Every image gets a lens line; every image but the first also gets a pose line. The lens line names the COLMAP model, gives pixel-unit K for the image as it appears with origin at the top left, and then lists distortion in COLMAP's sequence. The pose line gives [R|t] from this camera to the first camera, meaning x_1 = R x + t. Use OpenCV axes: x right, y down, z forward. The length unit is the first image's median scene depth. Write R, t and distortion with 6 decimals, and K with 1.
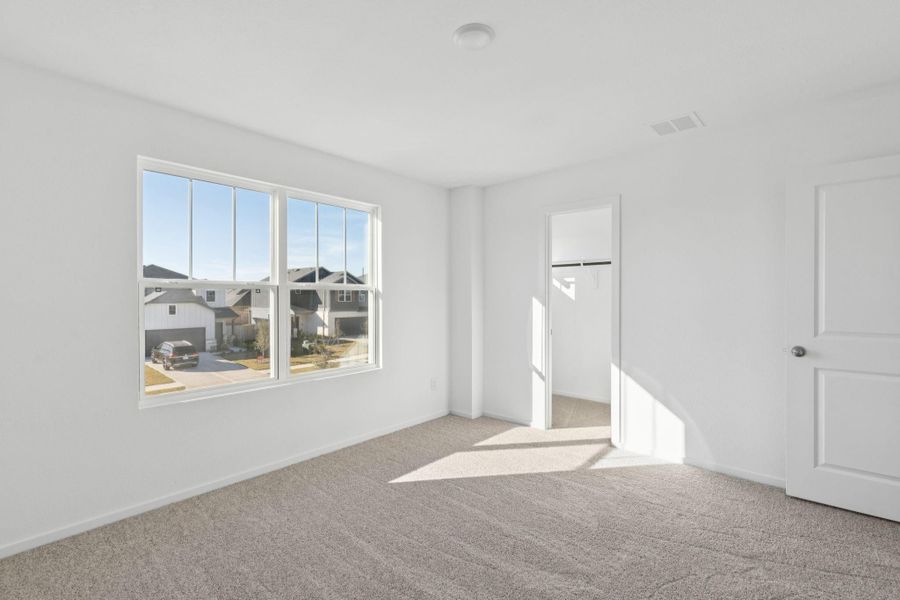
lens RADIAL K [[406.3, 0, 451.6], [0, 406.3, 301.6], [0, 0, 1]] dist [0.011047, 0.000123]
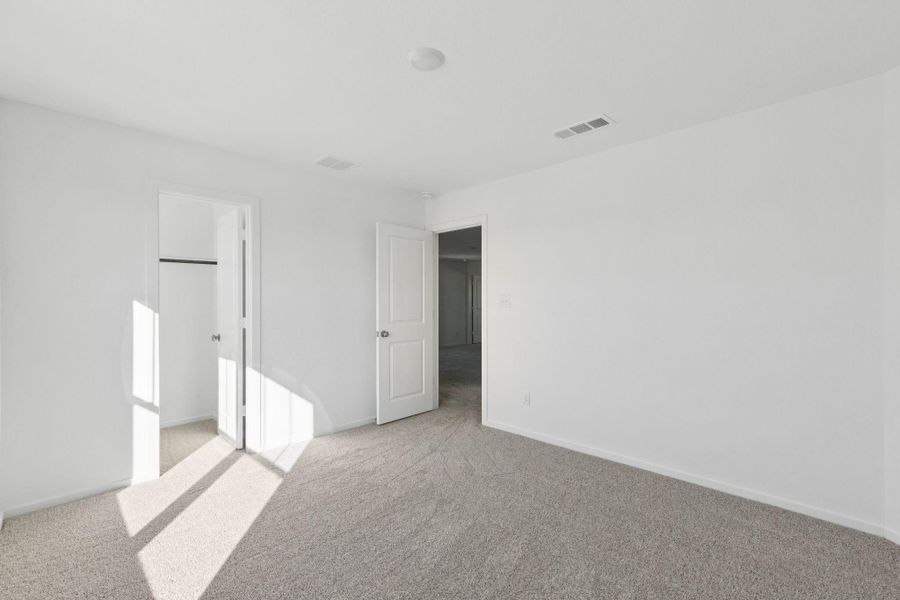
lens RADIAL K [[406.3, 0, 451.6], [0, 406.3, 301.6], [0, 0, 1]] dist [0.011047, 0.000123]
pose [[0.042487, 0.002672, 0.999093, -0.593344], [0.009652, 0.999949, -0.003085, -0.000652], [-0.999050, 0.009774, 0.042459, 0.509757]]
